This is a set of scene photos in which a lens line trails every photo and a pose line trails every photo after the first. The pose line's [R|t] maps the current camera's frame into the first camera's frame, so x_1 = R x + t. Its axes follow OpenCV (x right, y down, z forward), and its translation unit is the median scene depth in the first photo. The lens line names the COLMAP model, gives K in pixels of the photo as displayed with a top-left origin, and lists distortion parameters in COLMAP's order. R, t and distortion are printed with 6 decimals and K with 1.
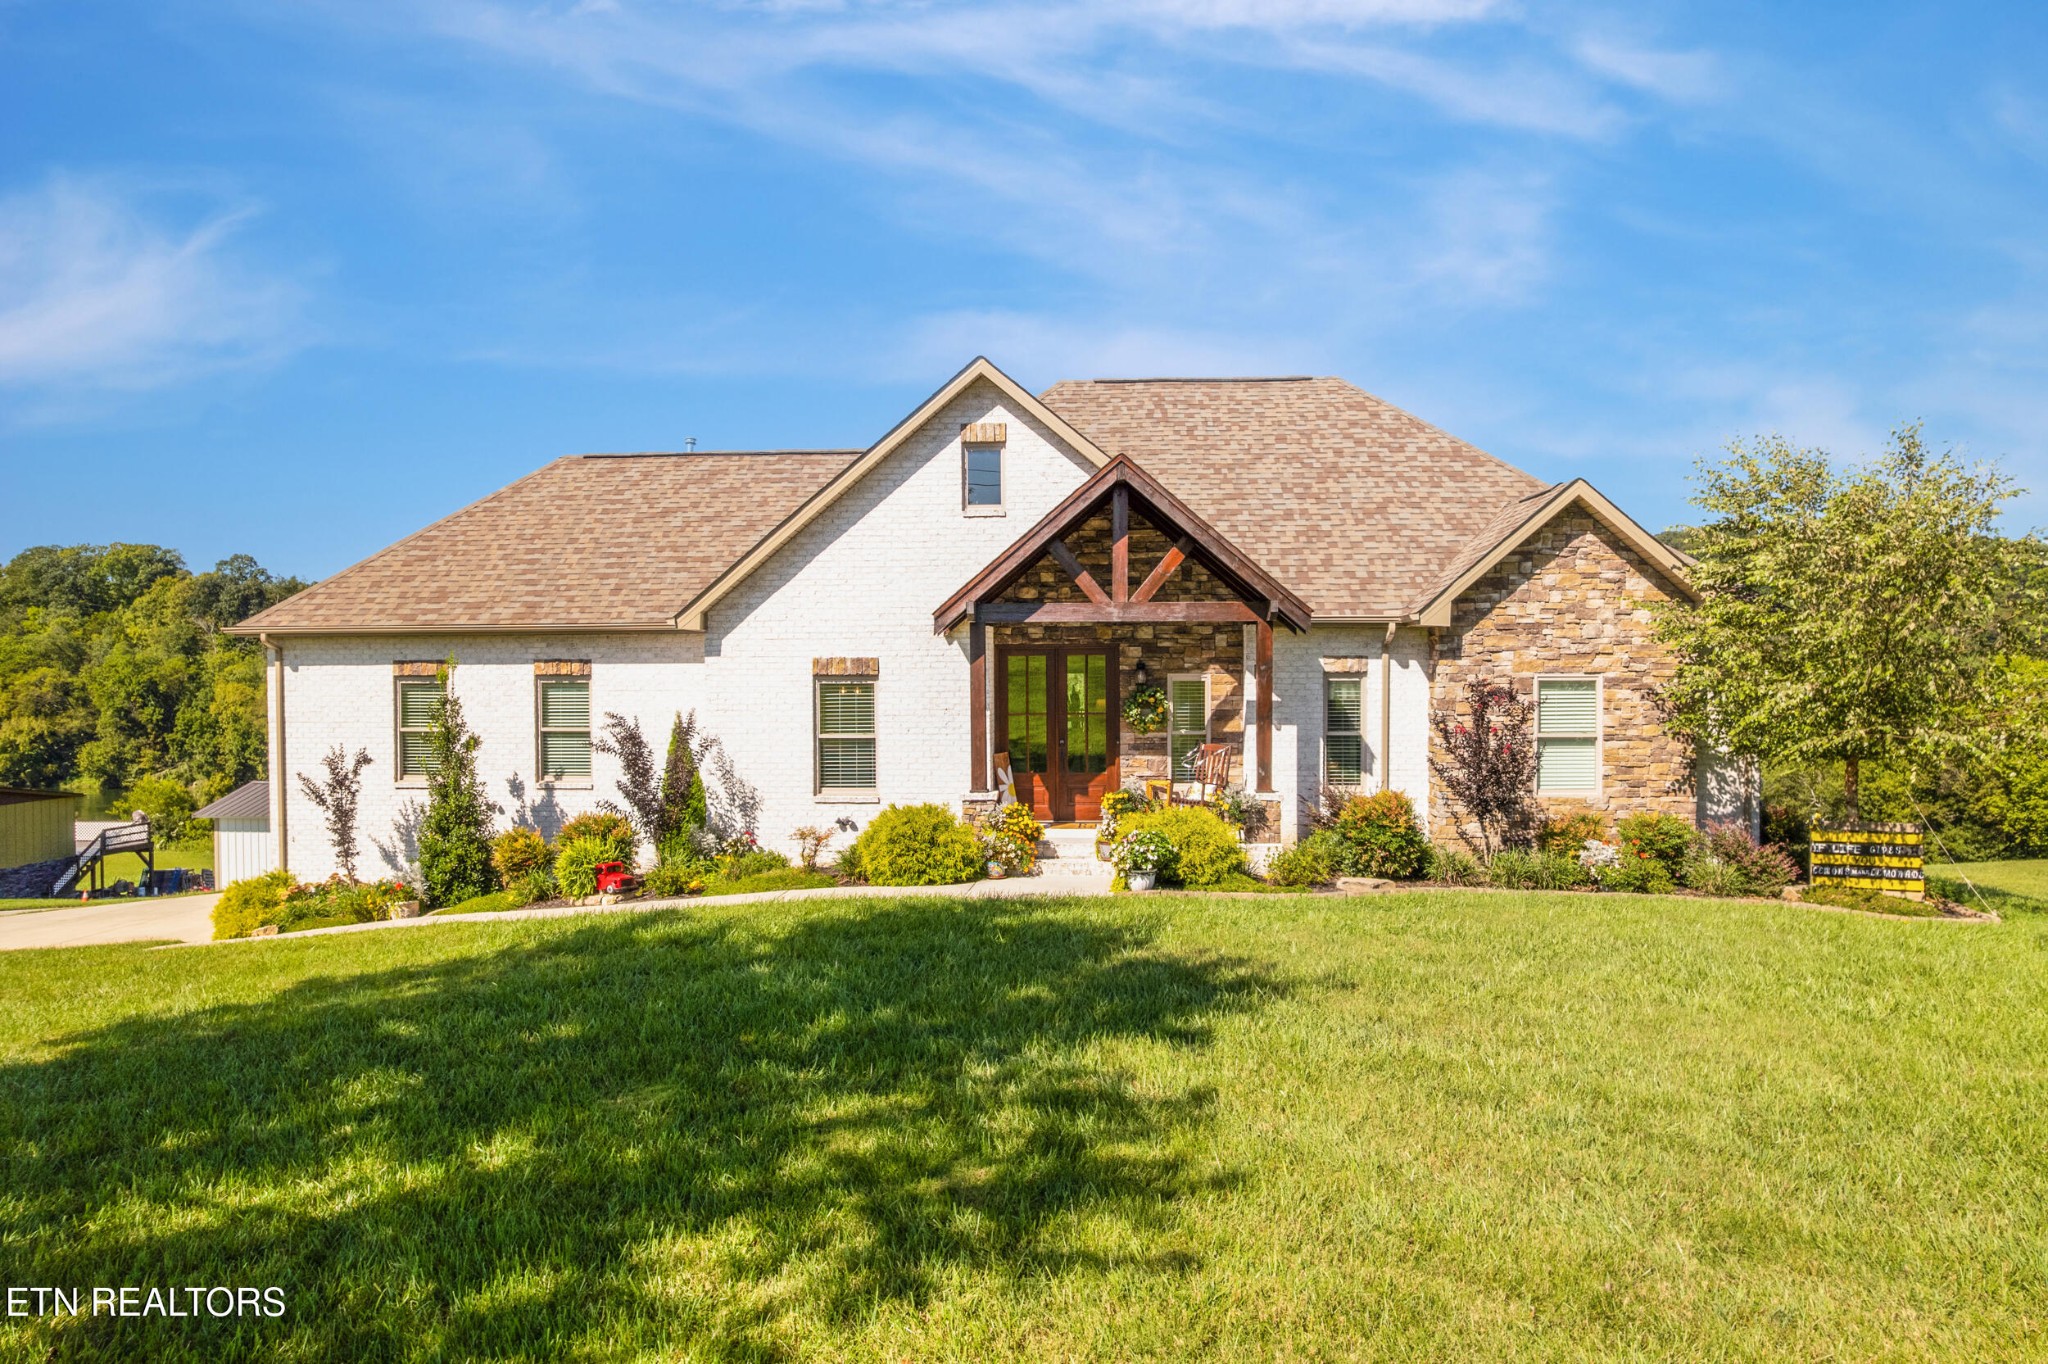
lens RADIAL K [[1245.4, 0, 1021.8], [0, 1245.4, 687.0], [0, 0, 1]] dist [-0.012380, 0.003029]
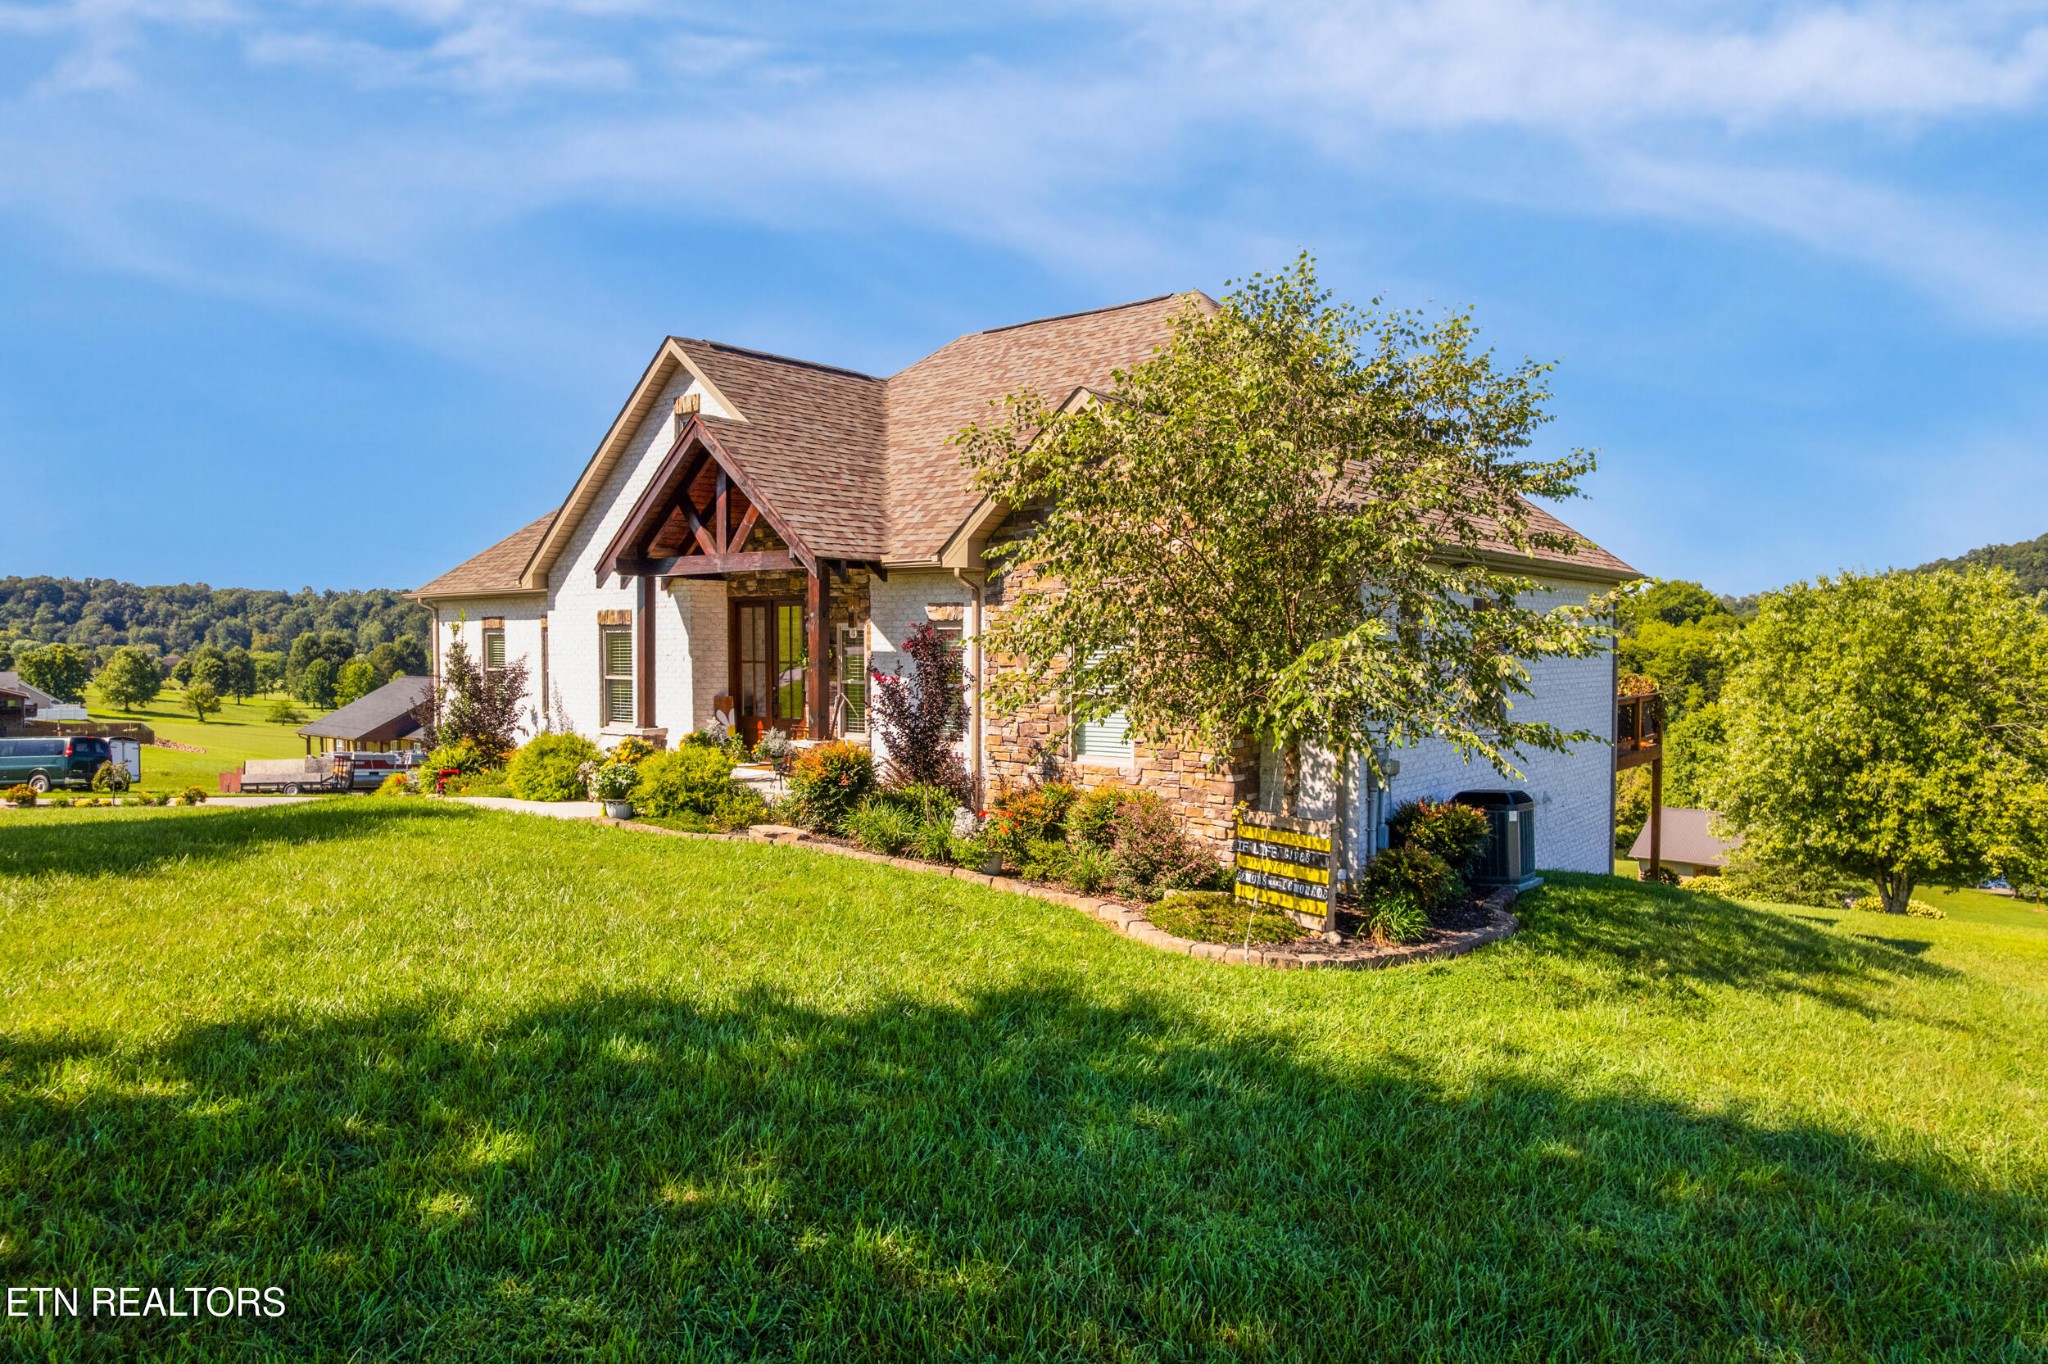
lens RADIAL K [[1283.1, 0, 1036.4], [0, 1283.1, 666.6], [0, 0, 1]] dist [-0.026340, 0.012601]
pose [[0.817959, 0.016440, -0.575042, 0.871412], [-0.014527, 0.999863, 0.007922, 0.014147], [0.575094, 0.001874, 0.818085, 0.250393]]
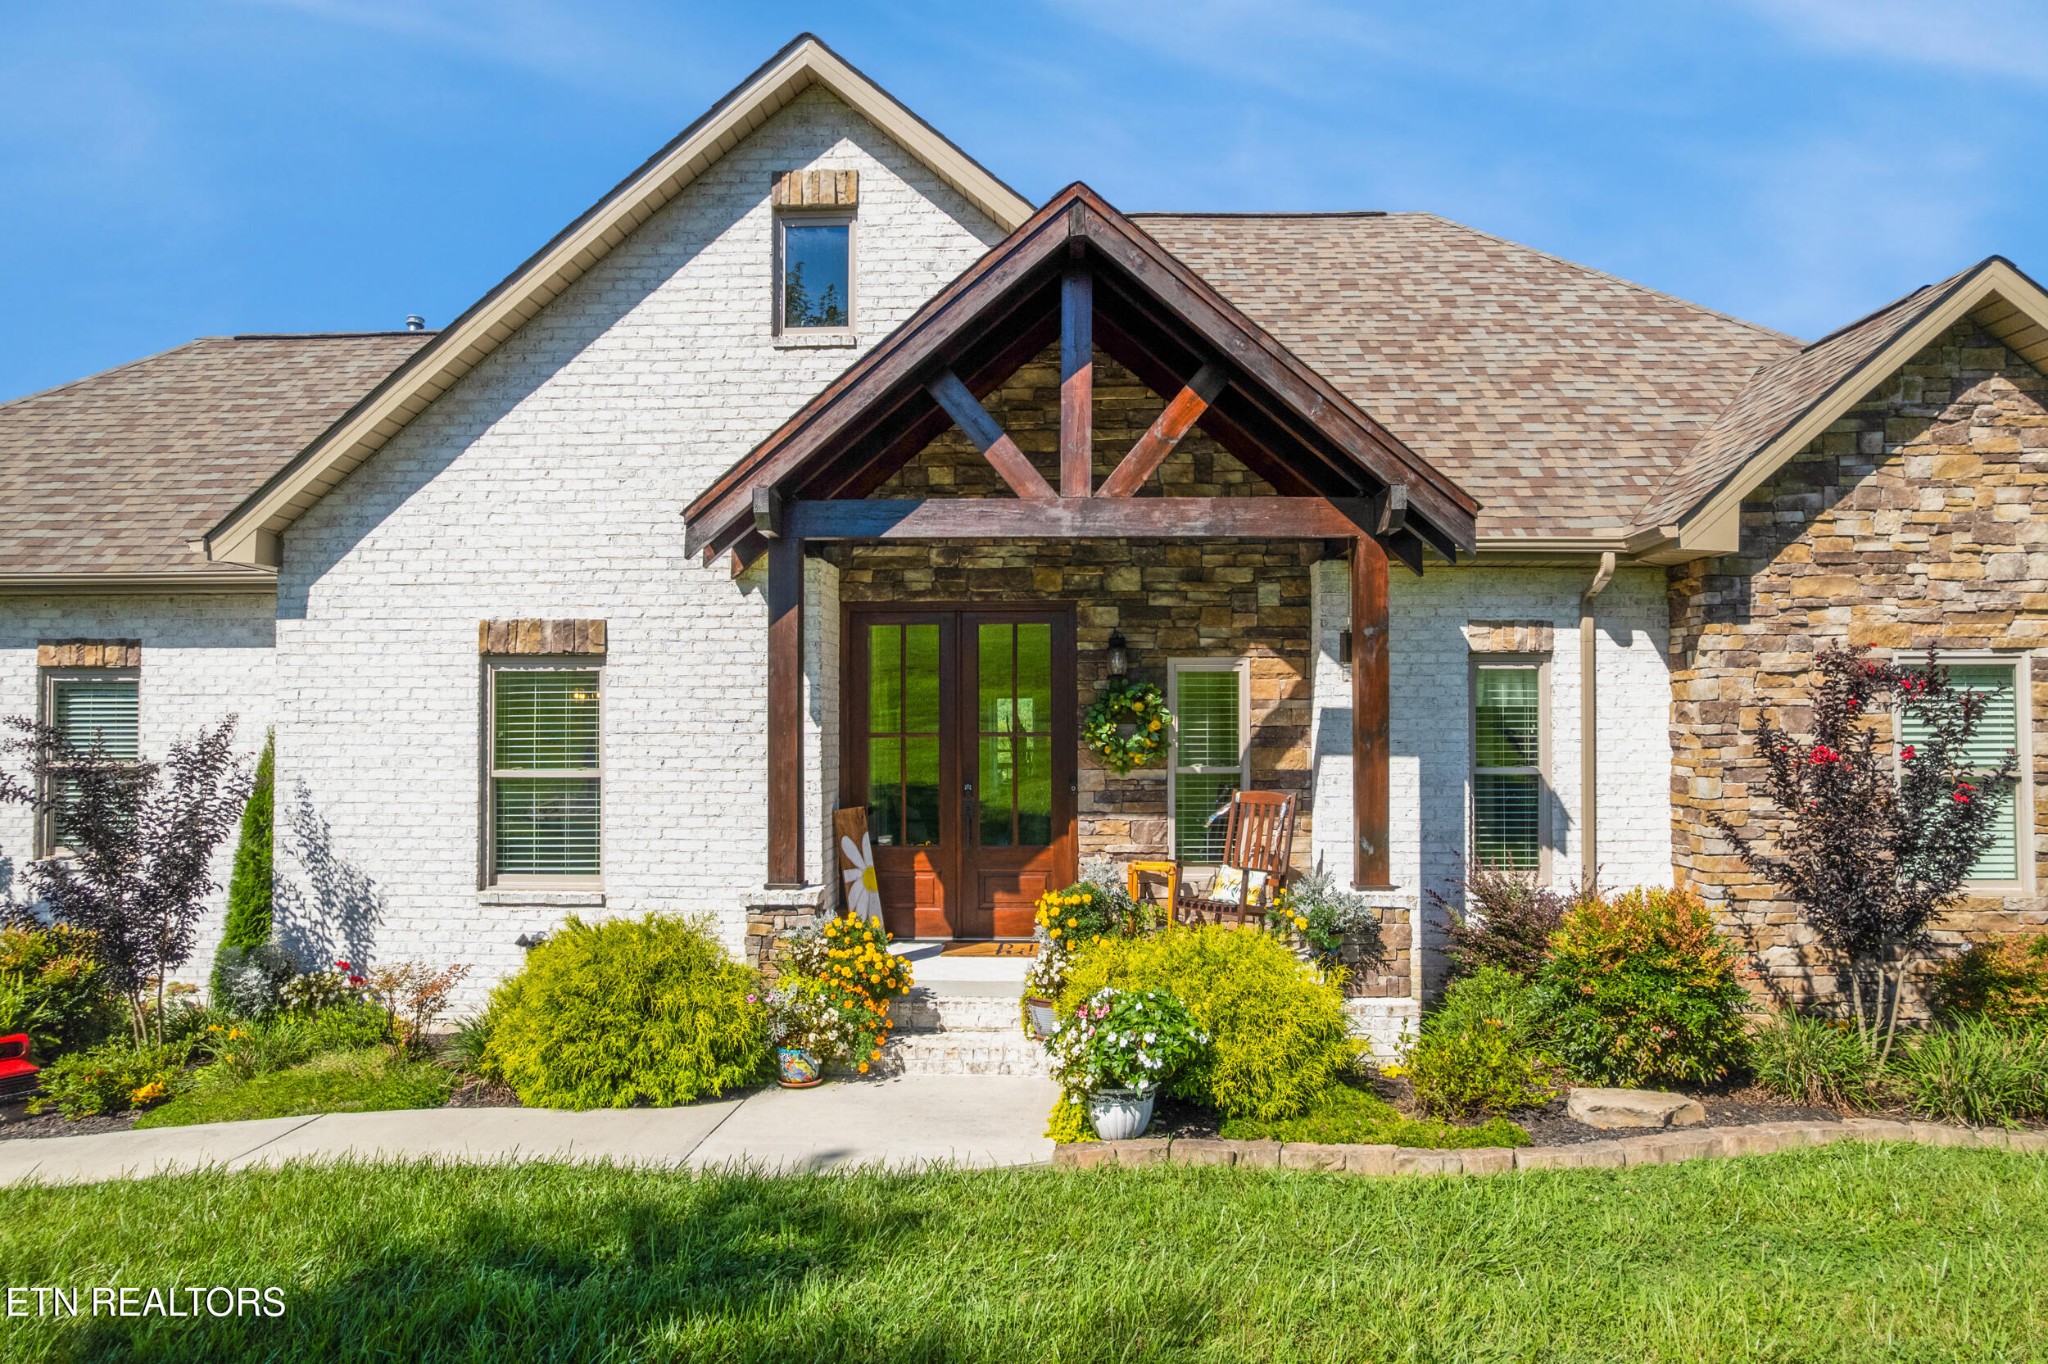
lens RADIAL K [[1283.1, 0, 1016.2], [0, 1283.1, 681.0], [0, 0, 1]] dist [-0.026340, 0.012601]
pose [[0.999781, 0.004055, 0.020551, 0.042782], [-0.002999, 0.998686, -0.051158, 0.027902], [-0.020731, 0.051085, 0.998479, 0.472268]]
